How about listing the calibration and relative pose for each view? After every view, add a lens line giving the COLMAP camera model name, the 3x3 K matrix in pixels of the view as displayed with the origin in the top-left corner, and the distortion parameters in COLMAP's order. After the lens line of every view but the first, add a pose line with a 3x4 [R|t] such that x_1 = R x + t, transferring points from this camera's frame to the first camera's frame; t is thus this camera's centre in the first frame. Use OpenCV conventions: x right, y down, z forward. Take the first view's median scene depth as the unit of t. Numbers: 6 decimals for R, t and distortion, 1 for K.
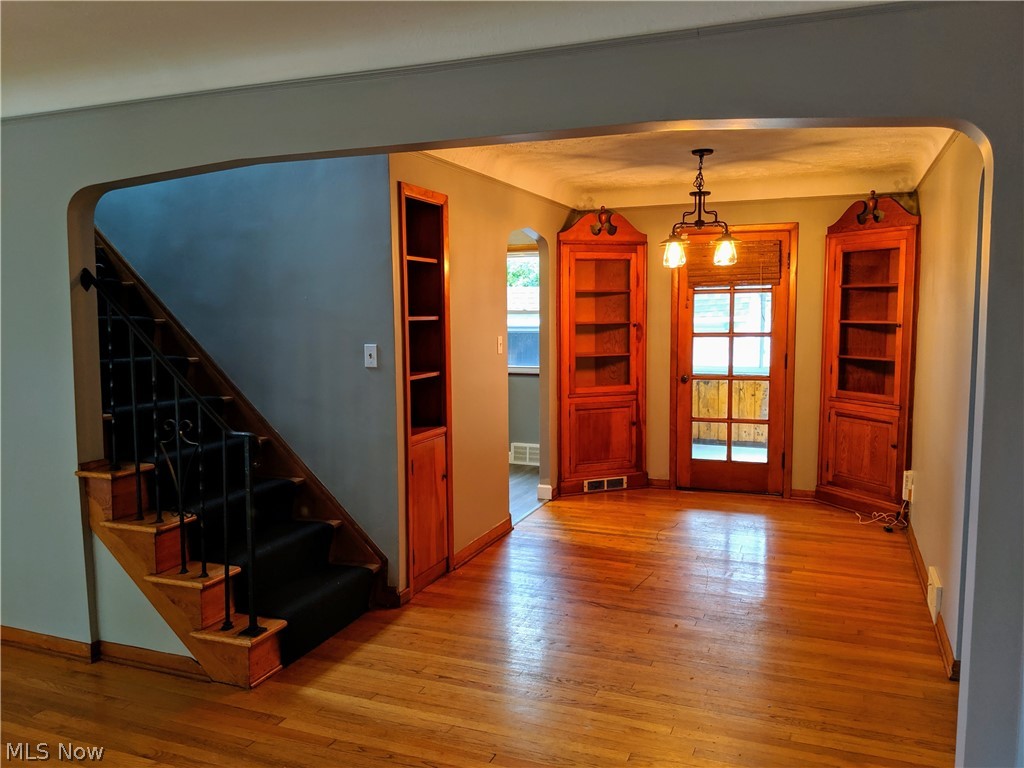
lens RADIAL K [[809.5, 0, 511.1], [0, 809.5, 398.0], [0, 0, 1]] dist [0.000749, -0.121518]
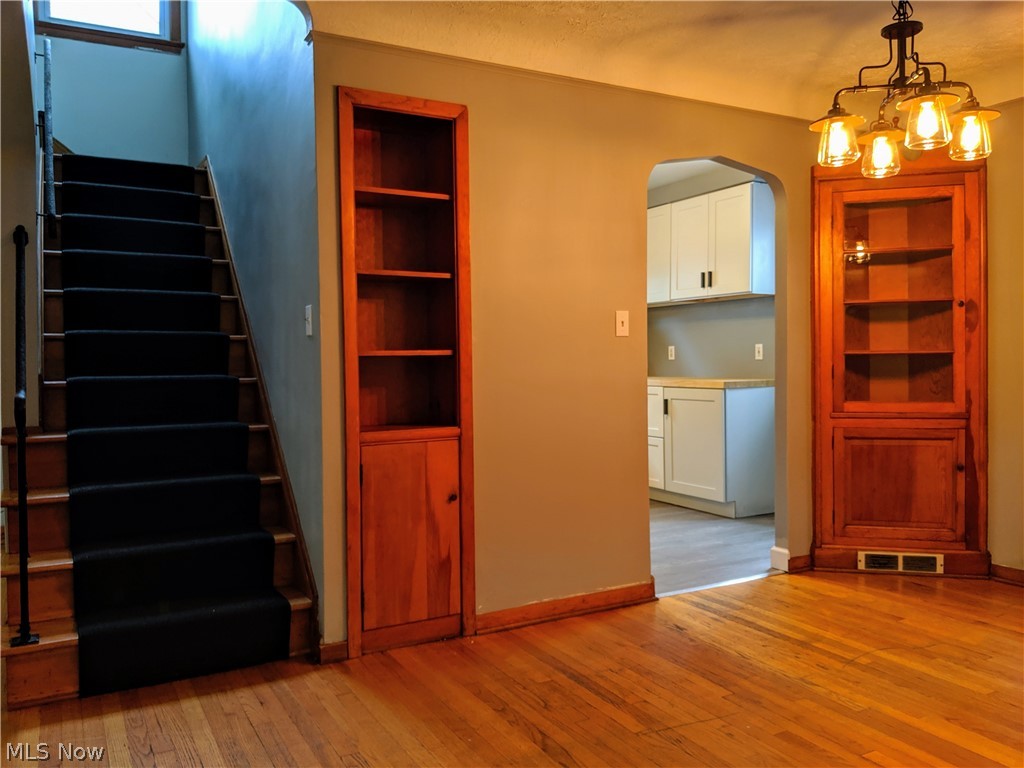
lens RADIAL K [[838.9, 0, 512.0], [0, 838.9, 384.0], [0, 0, 1]] dist [-0.008798, -0.014926]
pose [[0.774498, 0.015558, -0.632385, 0.300562], [-0.061225, 0.996848, -0.050459, 0.022626], [0.629606, 0.077798, 0.773009, 0.328172]]
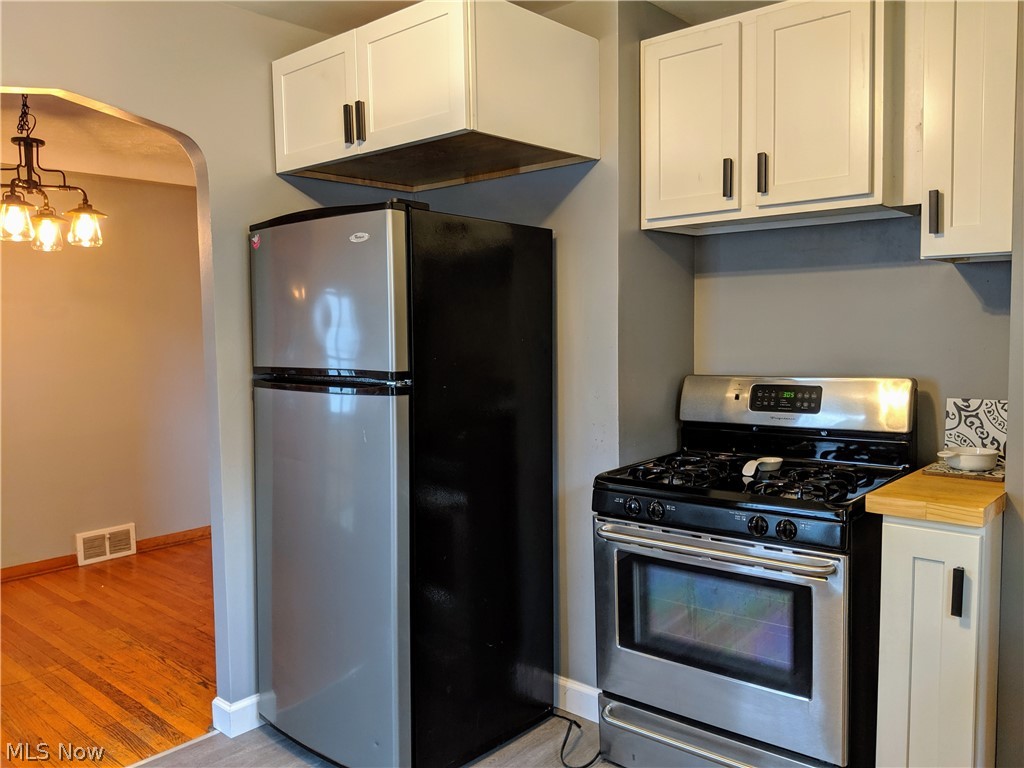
lens RADIAL K [[809.5, 0, 511.1], [0, 809.5, 398.0], [0, 0, 1]] dist [0.000749, -0.121518]
pose [[-0.942170, -0.001356, 0.335132, -0.284579], [0.066204, 0.979533, 0.190086, -0.098864], [-0.328530, 0.201281, -0.922797, 1.171319]]
